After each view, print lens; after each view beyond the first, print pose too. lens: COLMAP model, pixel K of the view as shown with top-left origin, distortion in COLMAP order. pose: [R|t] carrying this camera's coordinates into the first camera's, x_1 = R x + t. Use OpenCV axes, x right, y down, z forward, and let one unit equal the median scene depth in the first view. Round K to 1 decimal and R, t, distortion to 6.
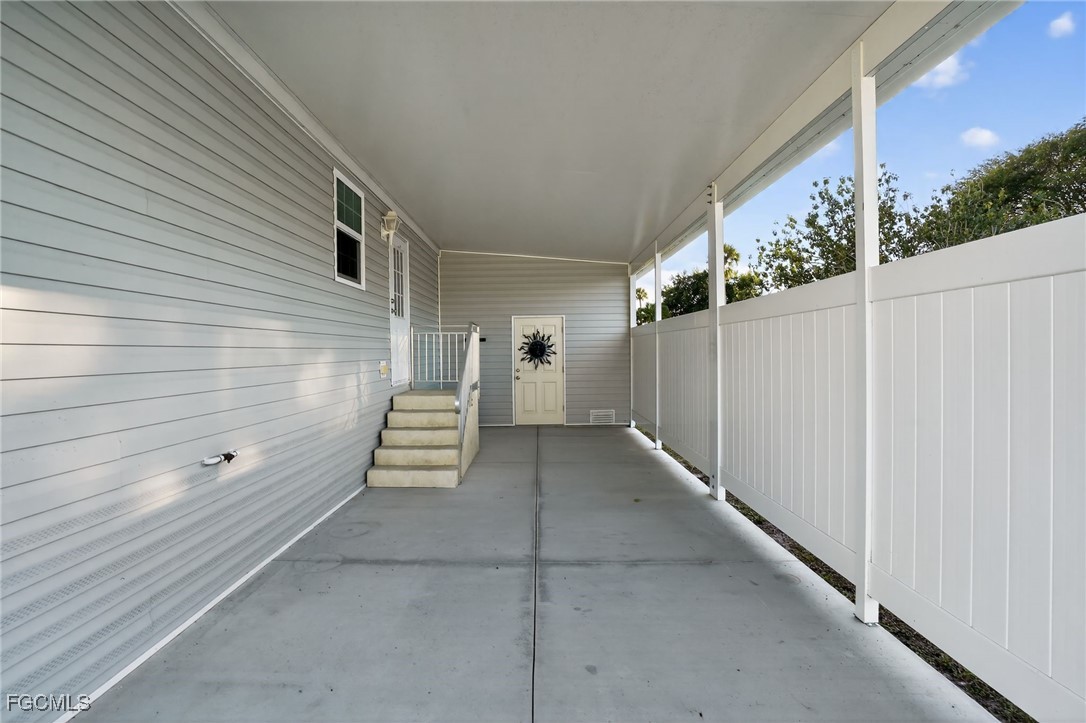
lens RADIAL K [[508.6, 0, 534.3], [0, 508.6, 359.1], [0, 0, 1]] dist [-0.052319, 0.013017]
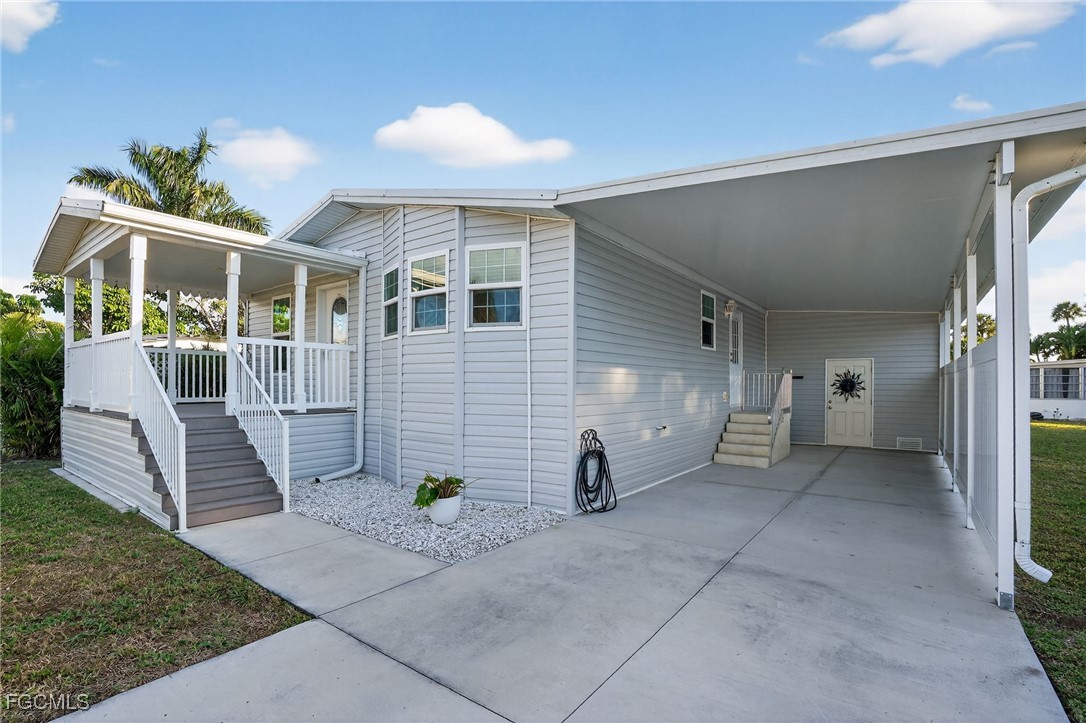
lens RADIAL K [[508.6, 0, 548.2], [0, 508.6, 390.0], [0, 0, 1]] dist [-0.025019, 0.001013]
pose [[0.817325, 0.021674, -0.575769, 0.166218], [-0.022298, 0.999733, 0.005981, 0.001532], [0.575745, 0.007950, 0.817590, -0.619421]]
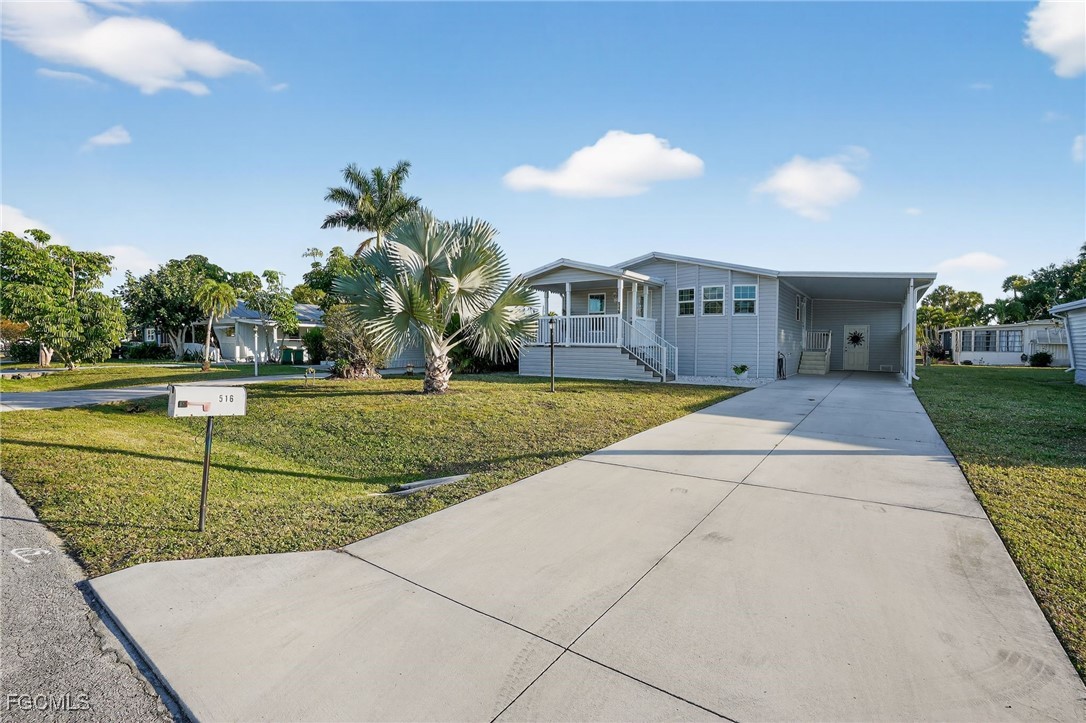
lens RADIAL K [[508.6, 0, 534.3], [0, 508.6, 359.1], [0, 0, 1]] dist [-0.052319, 0.013017]
pose [[0.823616, 0.038105, -0.565866, 0.131134], [-0.028404, 0.999260, 0.025947, 0.082663], [0.566436, -0.005297, 0.824089, -2.582548]]
